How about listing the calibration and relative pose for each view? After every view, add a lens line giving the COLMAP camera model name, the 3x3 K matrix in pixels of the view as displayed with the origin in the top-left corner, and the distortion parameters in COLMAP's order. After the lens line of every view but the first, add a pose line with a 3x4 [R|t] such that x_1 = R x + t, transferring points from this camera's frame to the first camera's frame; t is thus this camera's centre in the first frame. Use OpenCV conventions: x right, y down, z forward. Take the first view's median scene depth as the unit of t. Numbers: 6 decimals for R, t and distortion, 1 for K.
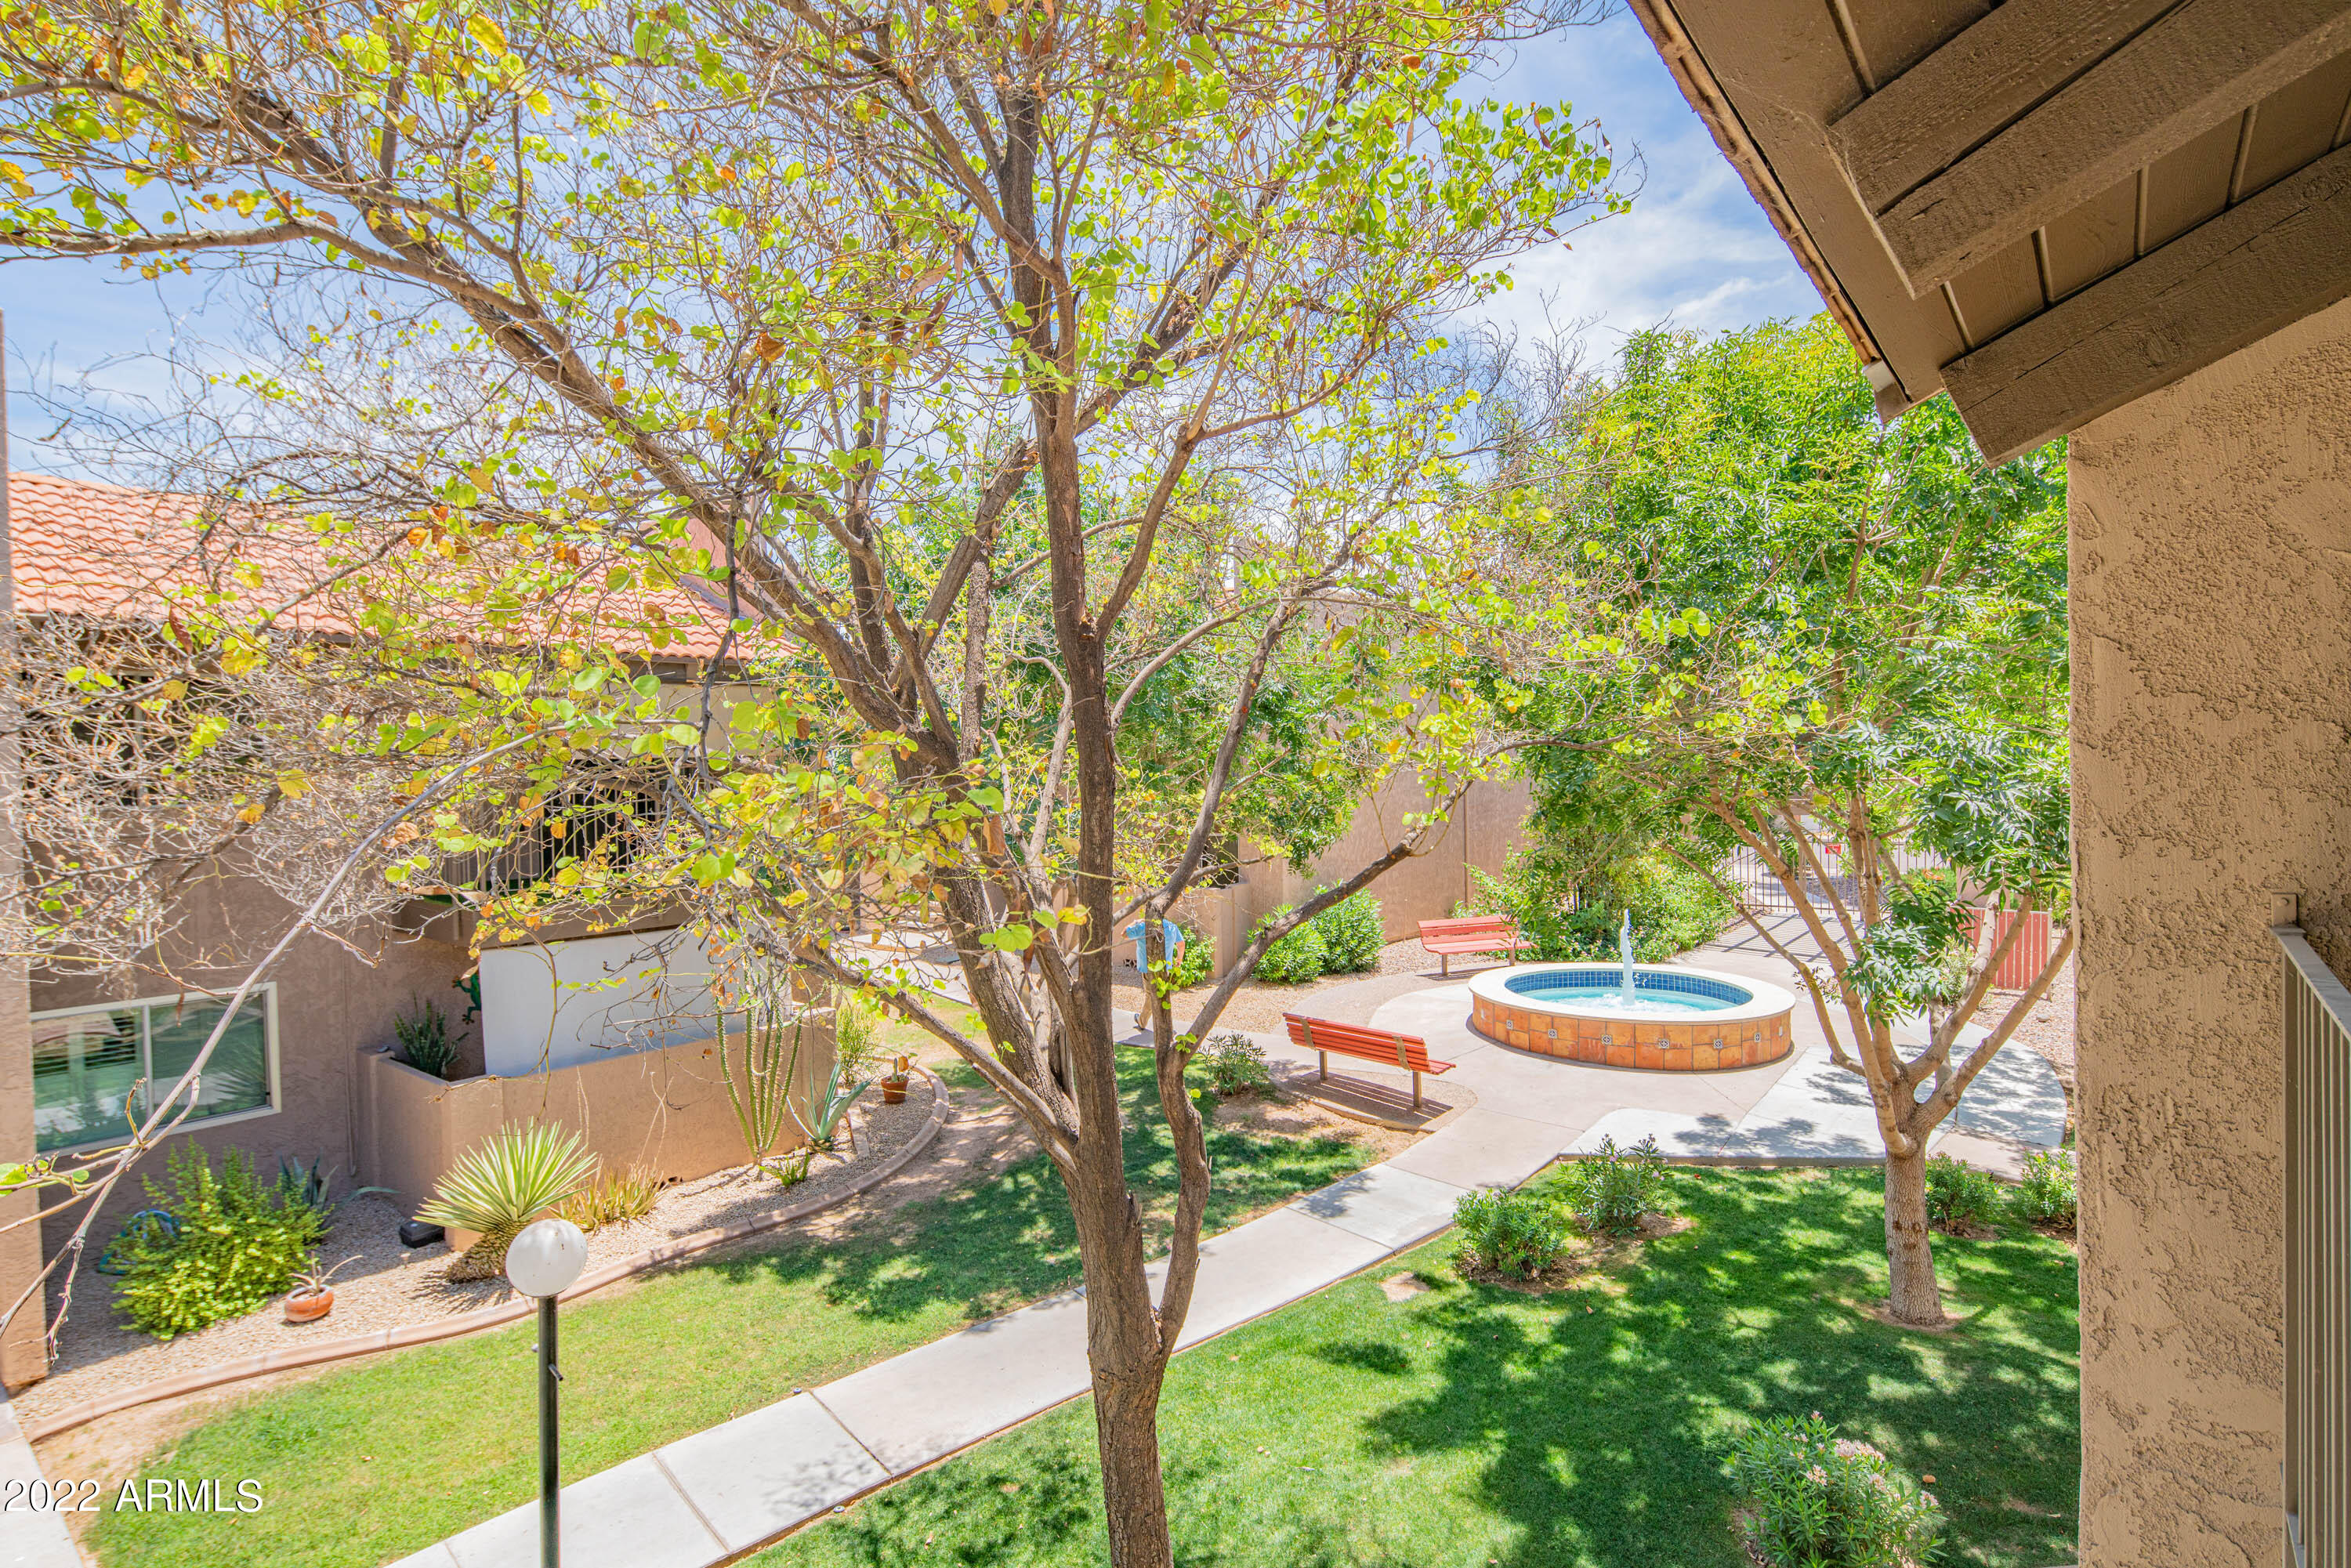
lens RADIAL K [[1176.1, 0, 1168.1], [0, 1176.1, 771.4], [0, 0, 1]] dist [0.006830, -0.003758]
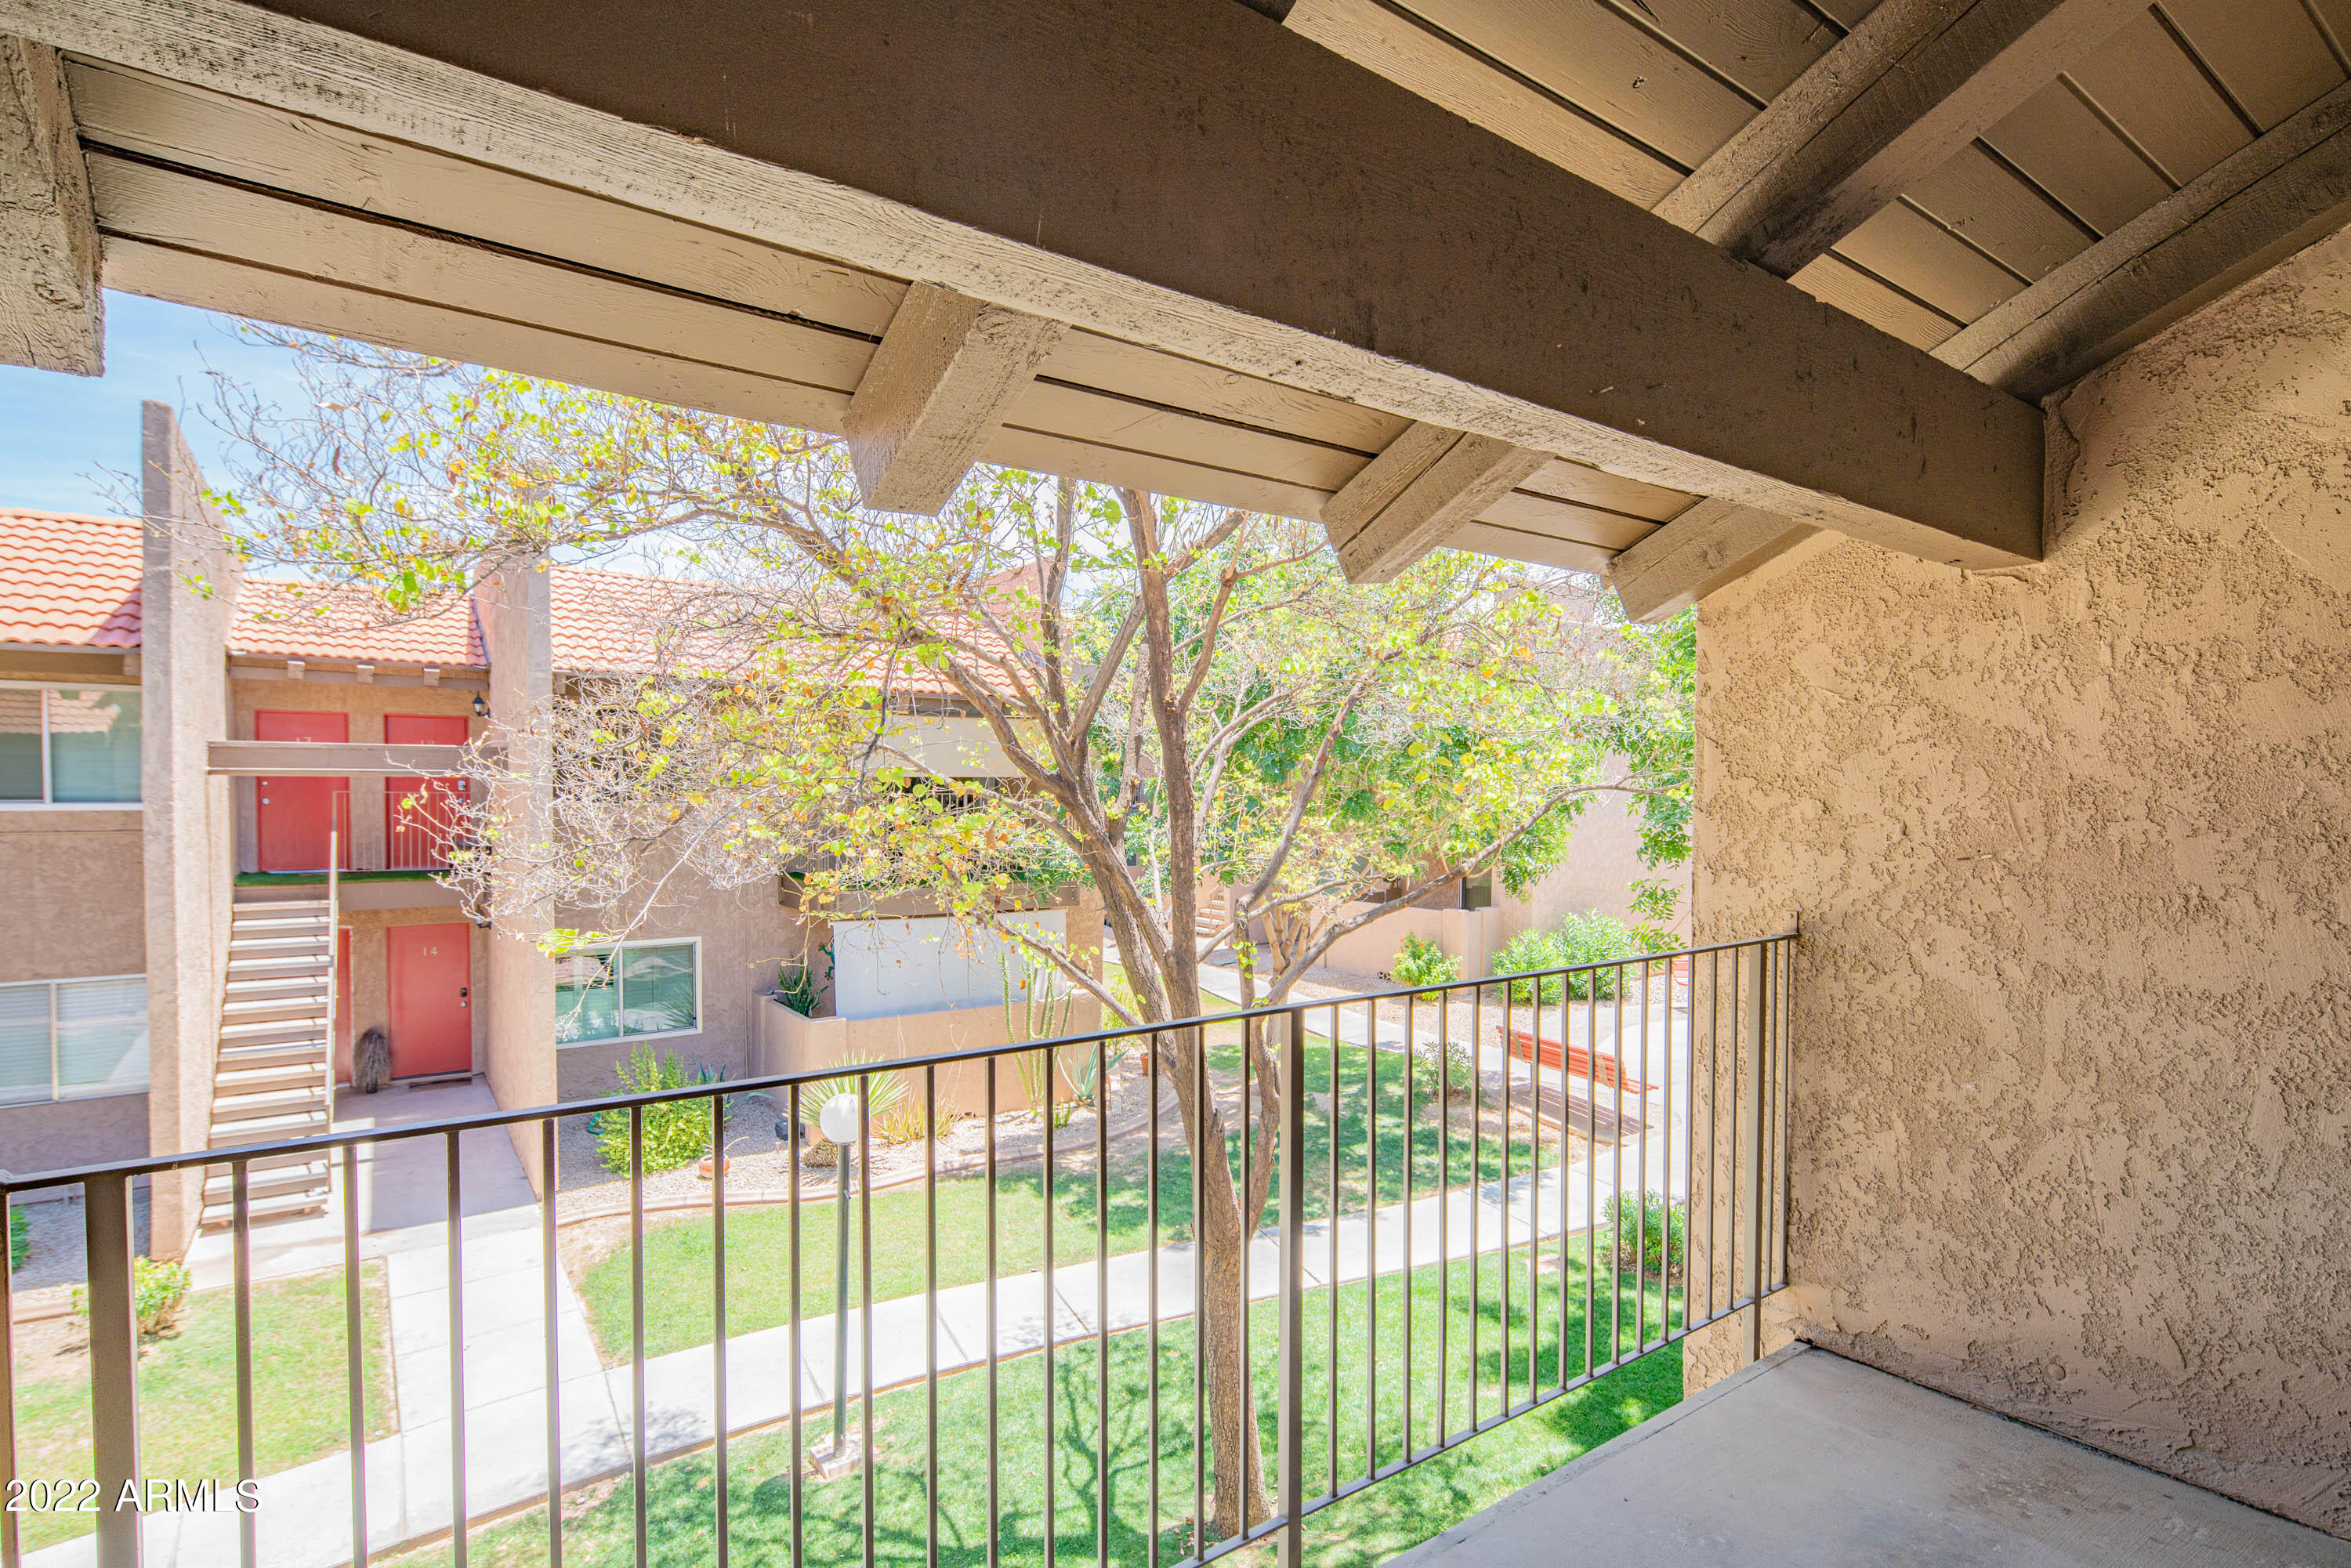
lens RADIAL K [[1176.1, 0, 1184.9], [0, 1176.1, 798.2], [0, 0, 1]] dist [0.006830, -0.003758]
pose [[0.963682, 0.029271, -0.265443, 0.147022], [-0.027885, 0.999571, 0.008991, -0.008635], [0.265592, -0.001263, 0.964085, -0.172614]]
